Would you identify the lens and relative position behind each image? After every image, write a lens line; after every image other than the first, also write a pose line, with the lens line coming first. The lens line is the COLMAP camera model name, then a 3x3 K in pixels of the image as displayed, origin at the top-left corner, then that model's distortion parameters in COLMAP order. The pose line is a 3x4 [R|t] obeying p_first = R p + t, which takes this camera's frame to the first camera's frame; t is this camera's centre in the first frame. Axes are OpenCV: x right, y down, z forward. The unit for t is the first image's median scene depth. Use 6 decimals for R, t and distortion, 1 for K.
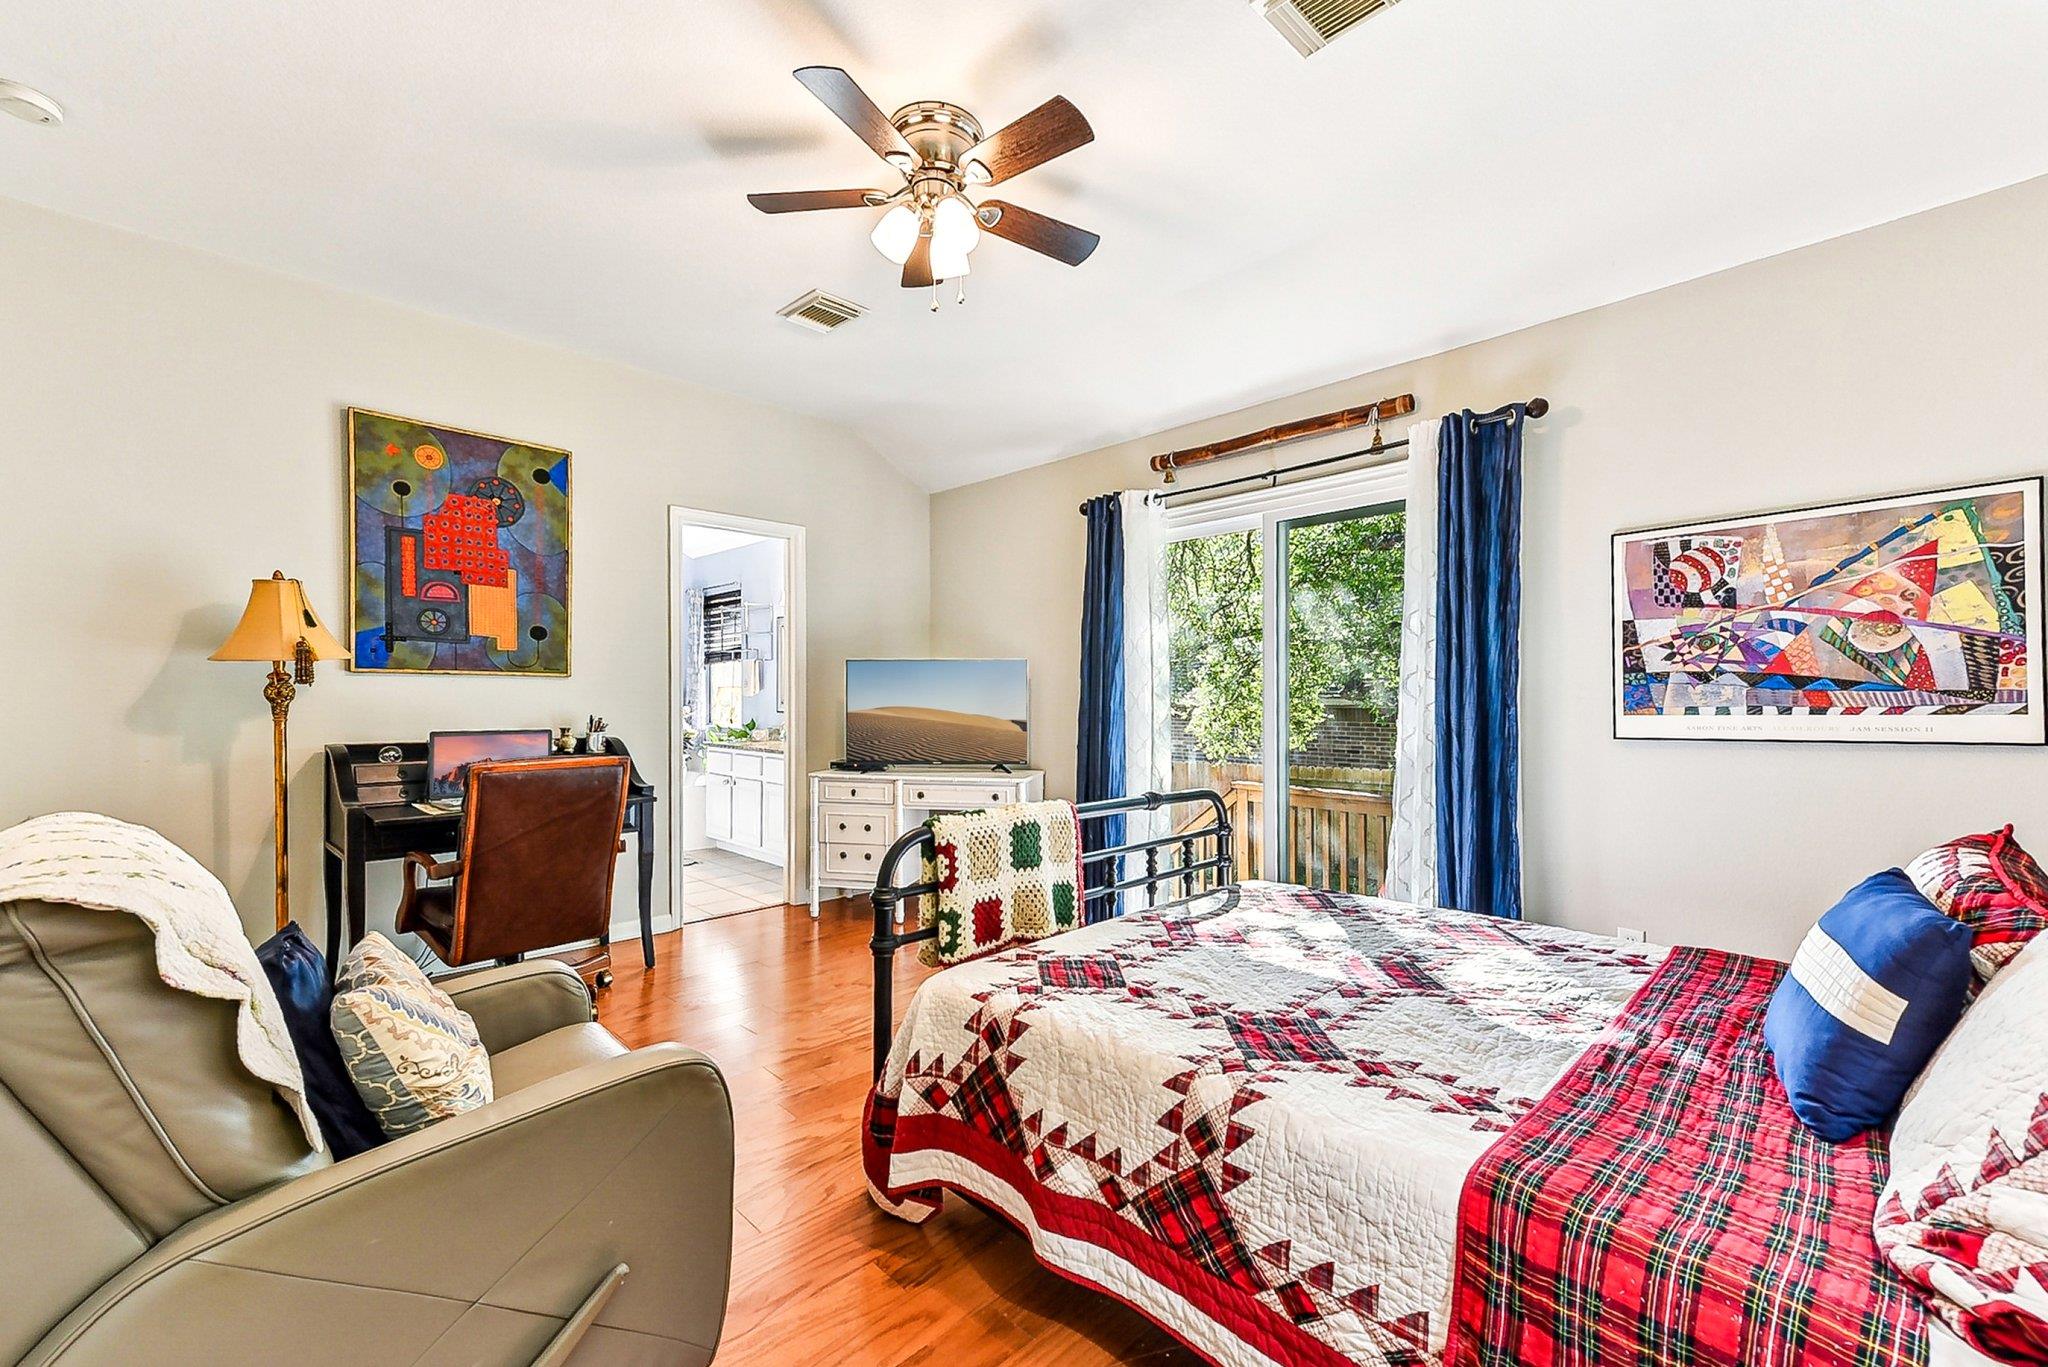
lens RADIAL K [[869.4, 0, 1024.0], [0, 869.4, 683.5], [0, 0, 1]] dist [0.032076, 0.000149]
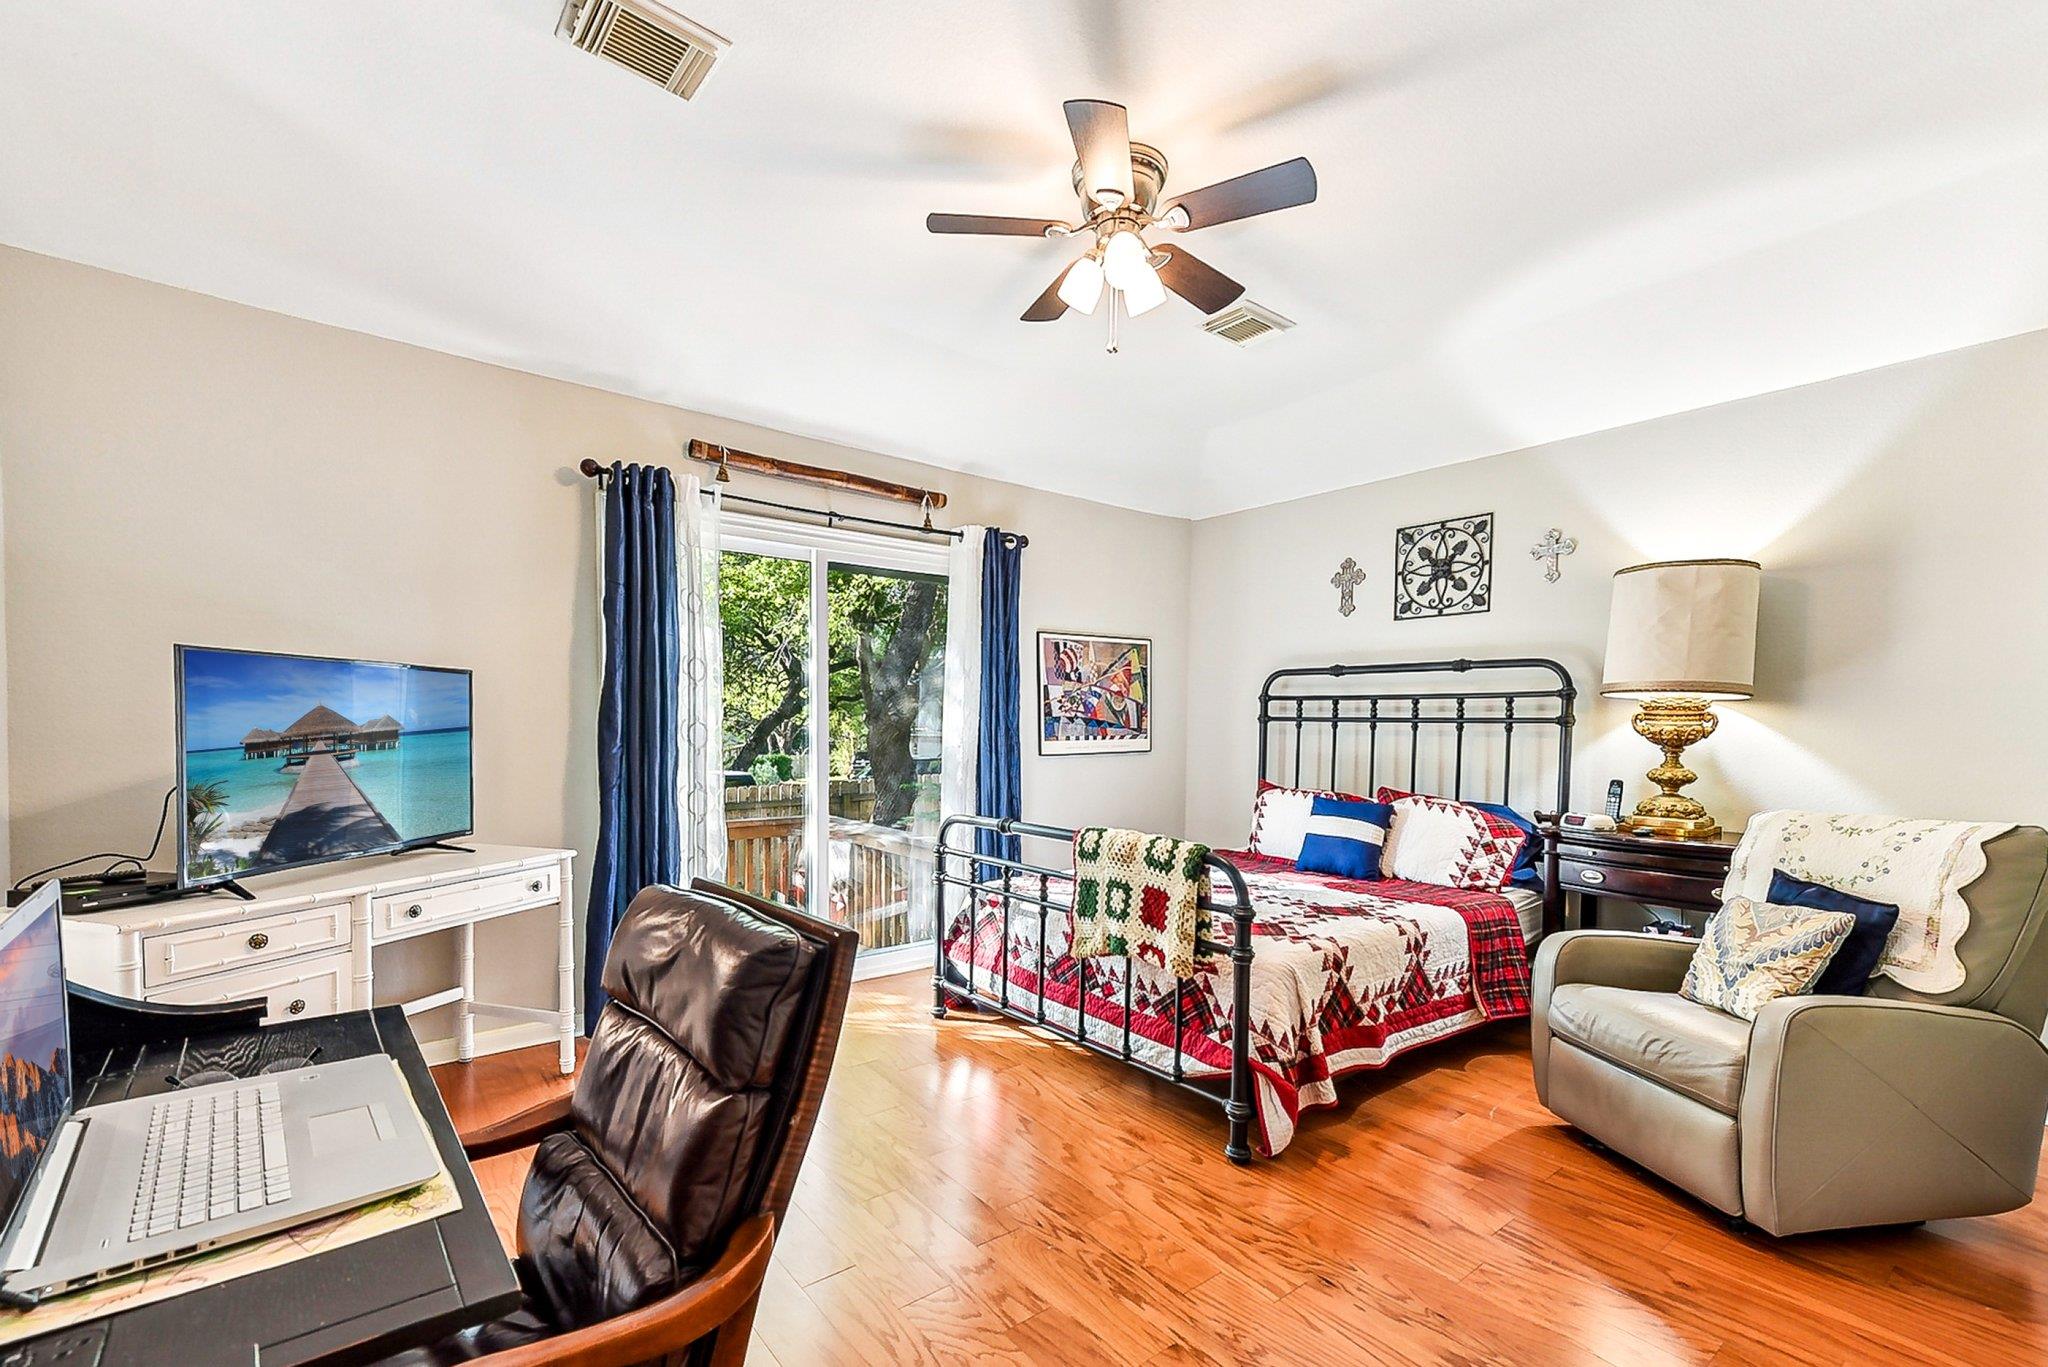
lens RADIAL K [[912.1, 0, 1021.1], [0, 912.1, 742.0], [0, 0, 1]] dist [0.023085, 0.000032]
pose [[0.068623, -0.020644, 0.997429, -1.071005], [-0.027098, 0.999378, 0.022548, -0.001151], [-0.997275, -0.028576, 0.068021, 0.944221]]
